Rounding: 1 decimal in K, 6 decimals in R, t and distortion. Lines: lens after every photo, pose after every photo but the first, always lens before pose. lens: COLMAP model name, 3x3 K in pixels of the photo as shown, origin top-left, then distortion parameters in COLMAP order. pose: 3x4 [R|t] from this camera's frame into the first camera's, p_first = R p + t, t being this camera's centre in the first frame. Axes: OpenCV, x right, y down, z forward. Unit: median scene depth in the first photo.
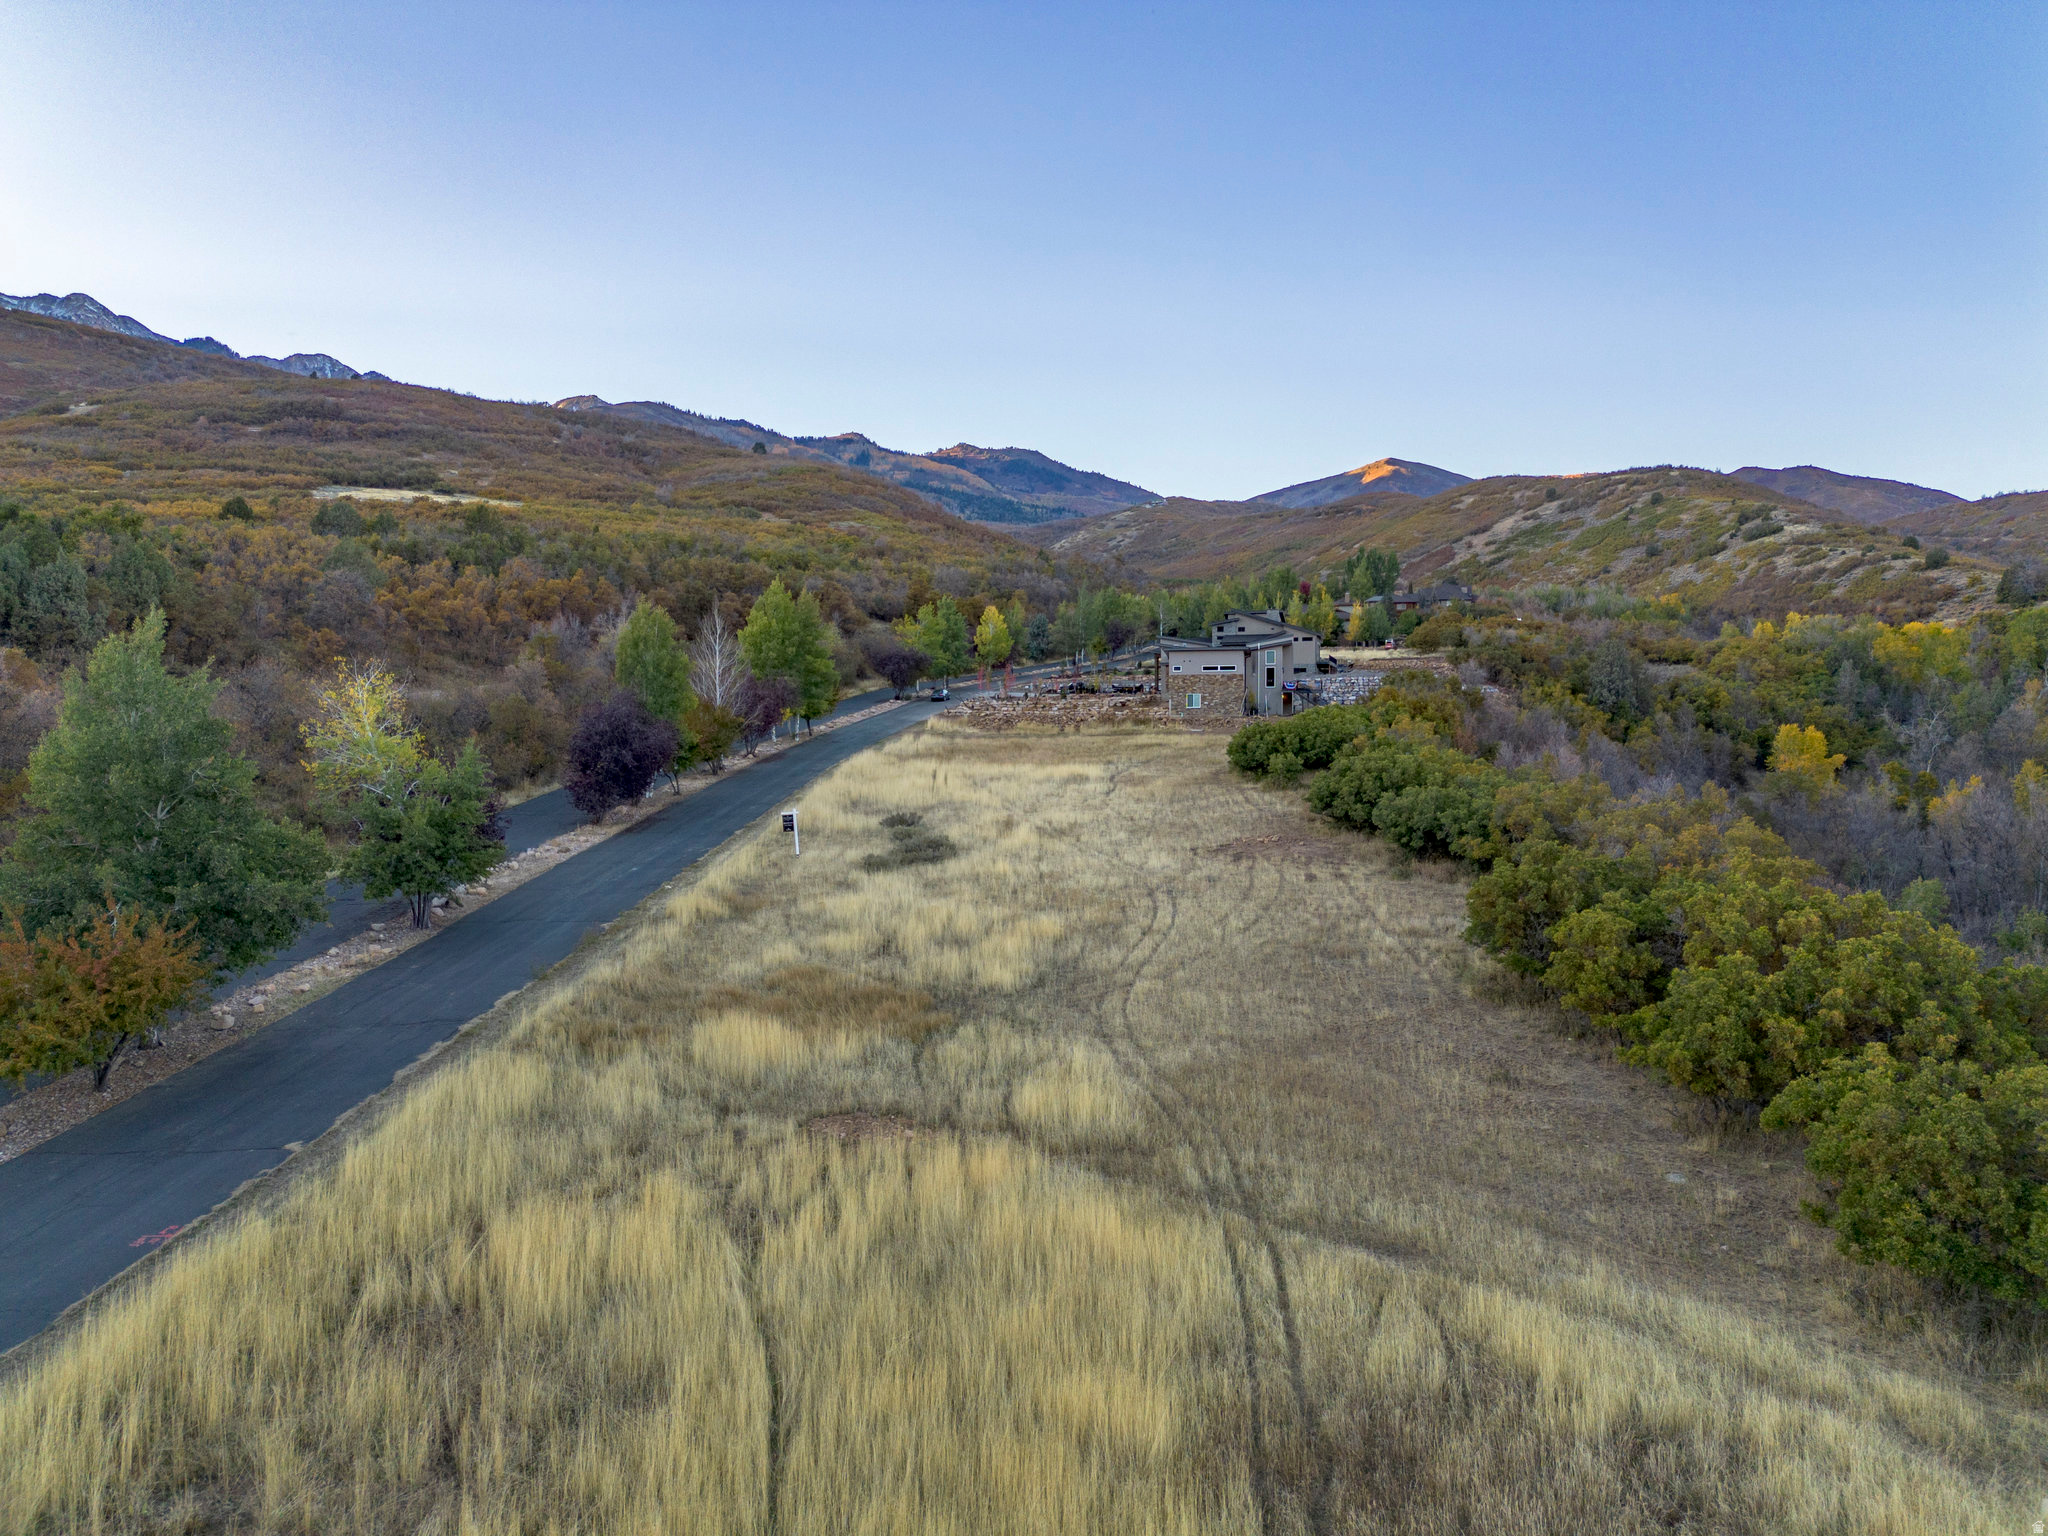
lens RADIAL K [[1450.4, 0, 1024.0], [0, 1450.4, 768.0], [0, 0, 1]] dist [0.031289, -0.001212]
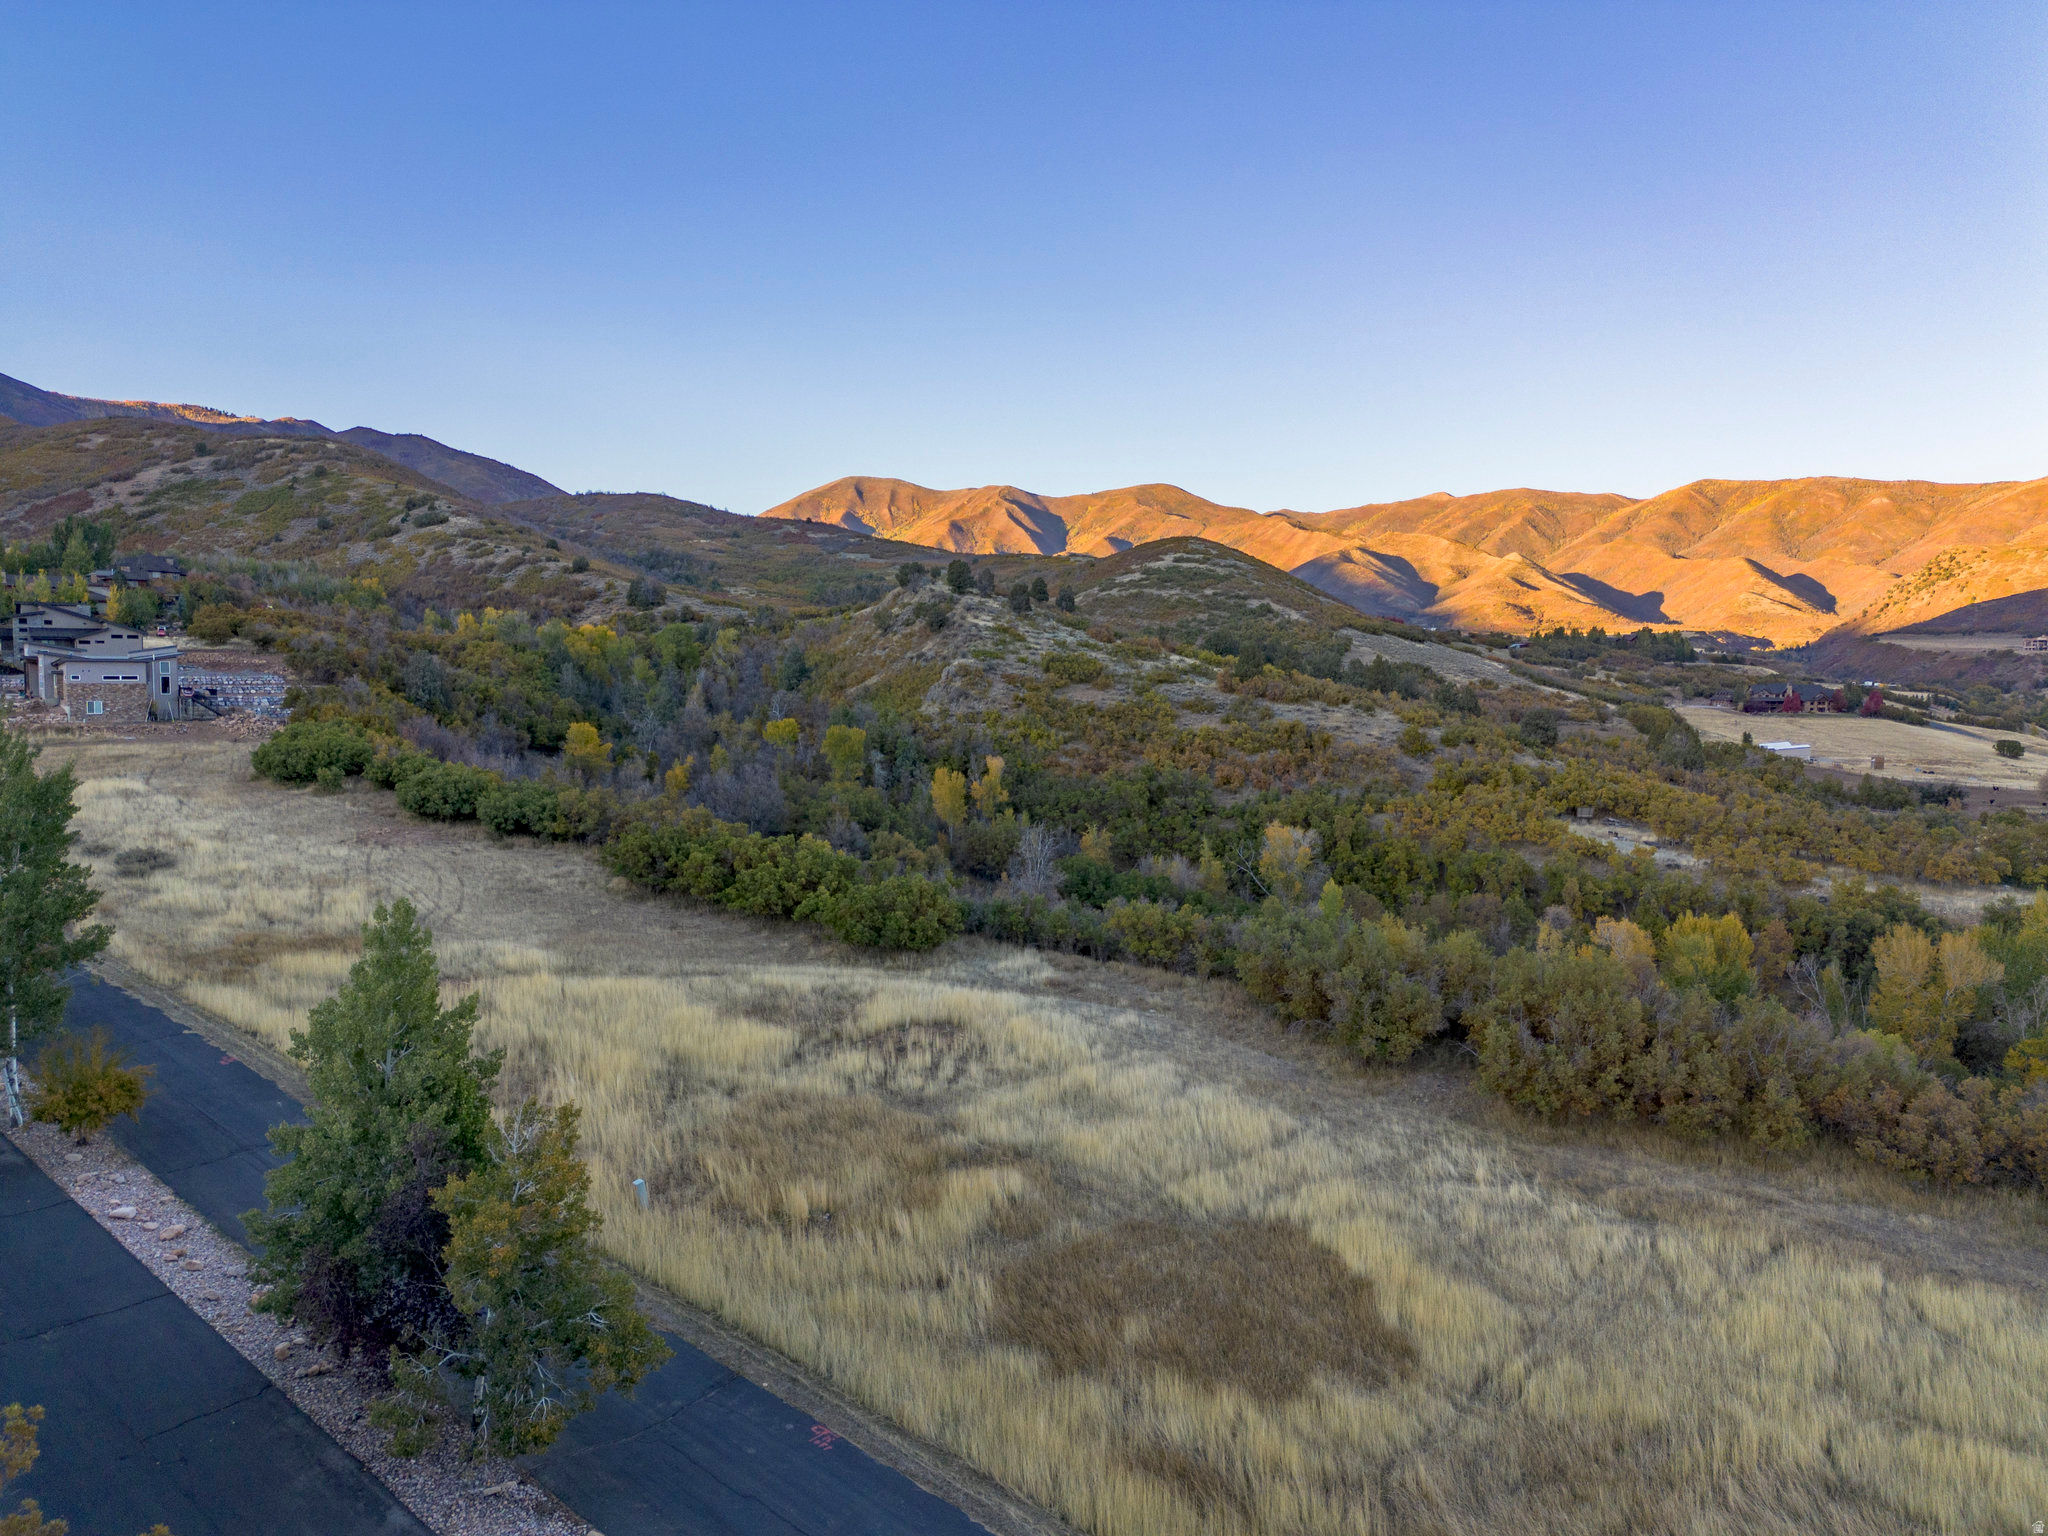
lens RADIAL K [[1443.5, 0, 1031.2], [0, 1443.5, 782.9], [0, 0, 1]] dist [0.088664, -0.093545]
pose [[0.632369, -0.047162, 0.773230, -0.079122], [0.014909, 0.998701, 0.048722, -0.008823], [-0.774524, -0.019282, 0.632251, -0.065701]]
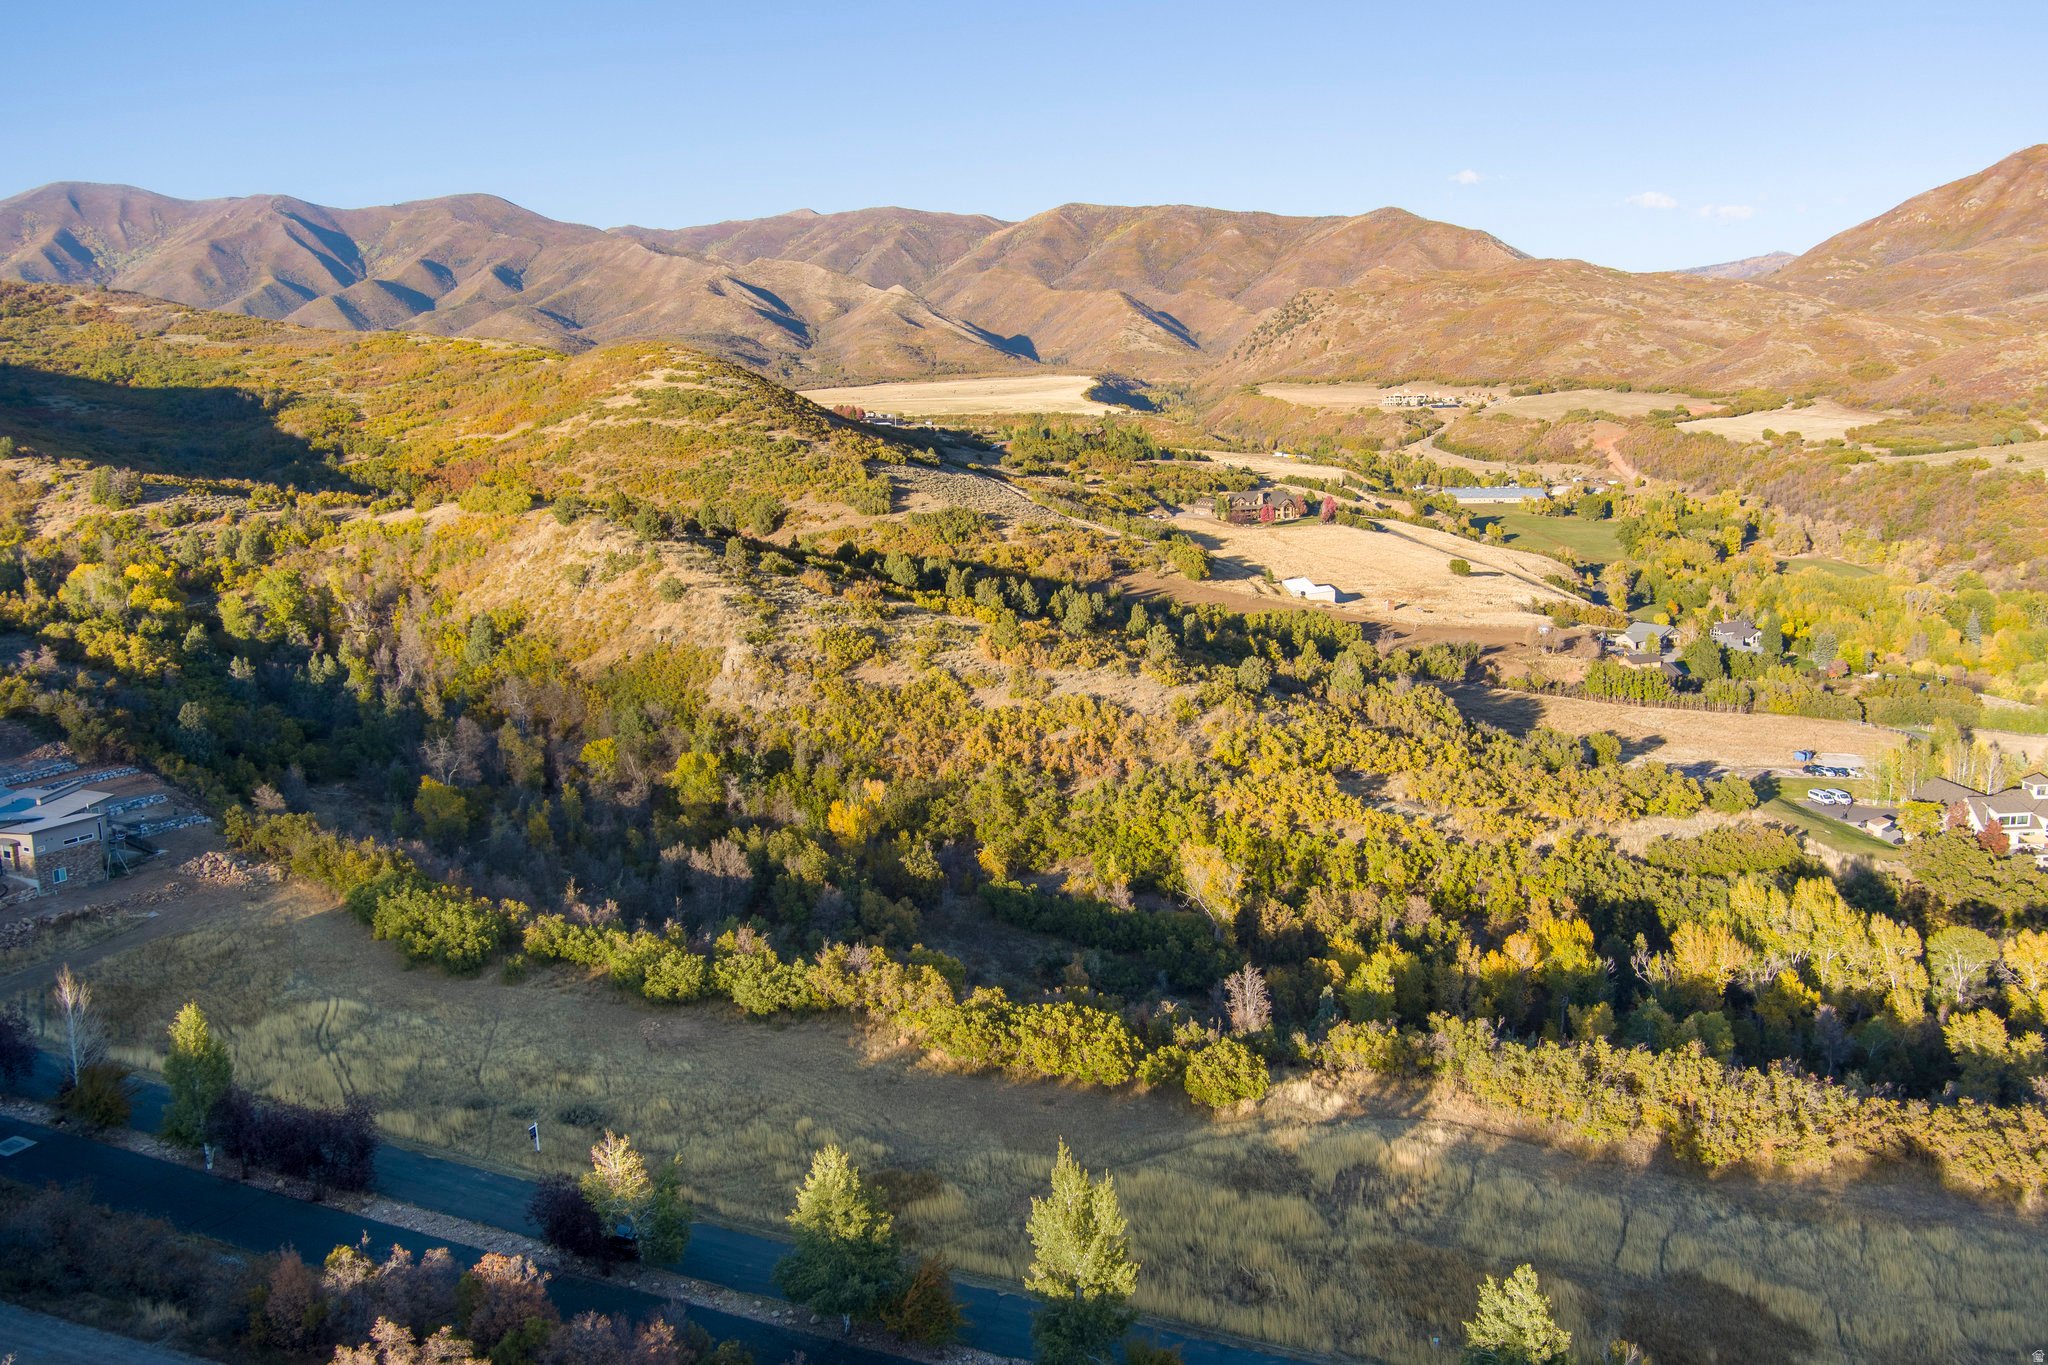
lens RADIAL K [[1648.1, 0, 1023.6], [0, 1648.1, 750.9], [0, 0, 1]] dist [-0.058438, 0.003322]
pose [[0.277869, -0.198650, 0.939855, -0.199525], [0.052440, 0.980062, 0.191644, -0.084120], [-0.959186, -0.003967, 0.282747, 0.005956]]
